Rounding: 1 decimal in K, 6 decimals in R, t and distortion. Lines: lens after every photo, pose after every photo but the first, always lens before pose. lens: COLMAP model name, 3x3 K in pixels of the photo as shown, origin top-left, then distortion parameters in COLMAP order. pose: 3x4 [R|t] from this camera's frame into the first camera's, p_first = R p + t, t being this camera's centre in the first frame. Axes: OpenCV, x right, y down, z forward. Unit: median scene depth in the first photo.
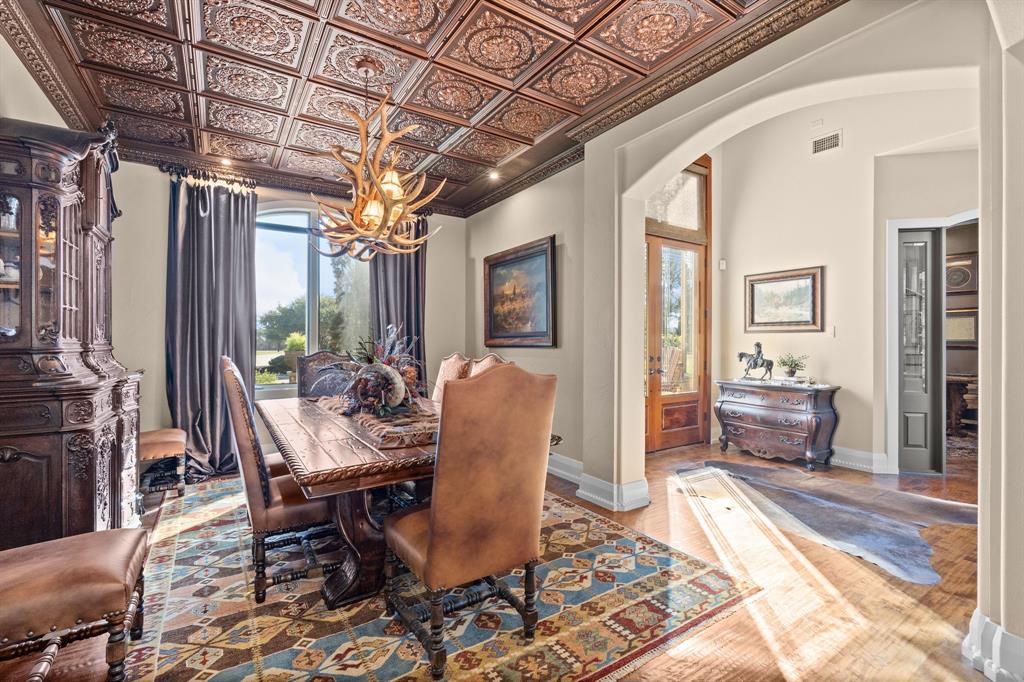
lens RADIAL K [[453.4, 0, 513.0], [0, 453.4, 340.0], [0, 0, 1]] dist [-0.002631, -0.000225]
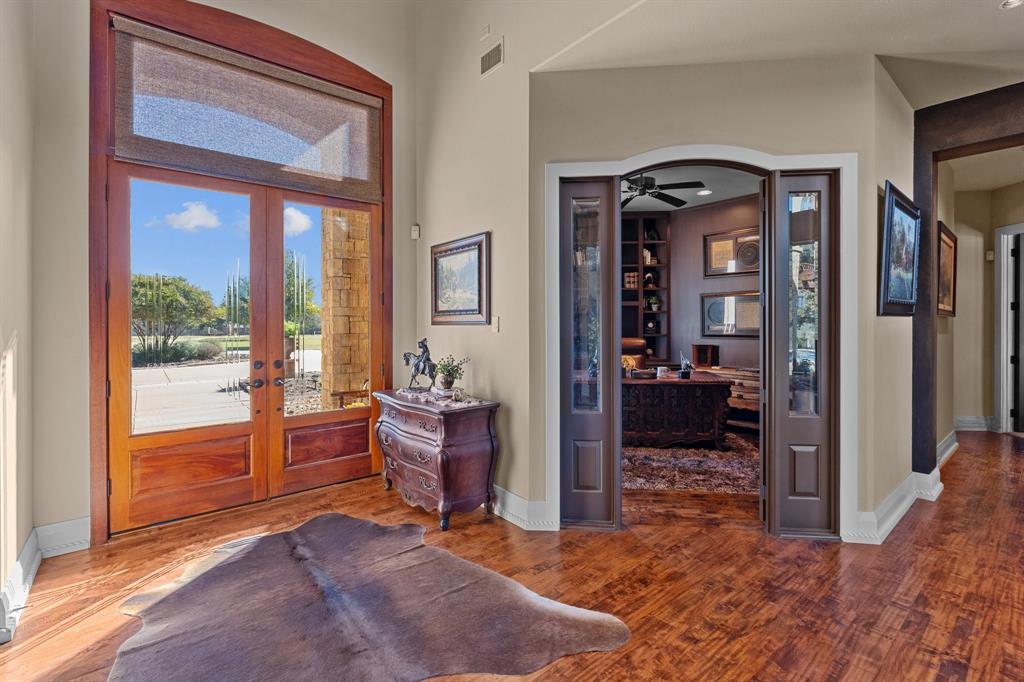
lens RADIAL K [[453.4, 0, 520.8], [0, 453.4, 324.6], [0, 0, 1]] dist [-0.002631, -0.000225]
pose [[0.993457, -0.009346, 0.113821, 0.643747], [0.008844, 0.999949, 0.004913, -0.020604], [-0.113861, -0.003874, 0.993489, 0.283107]]
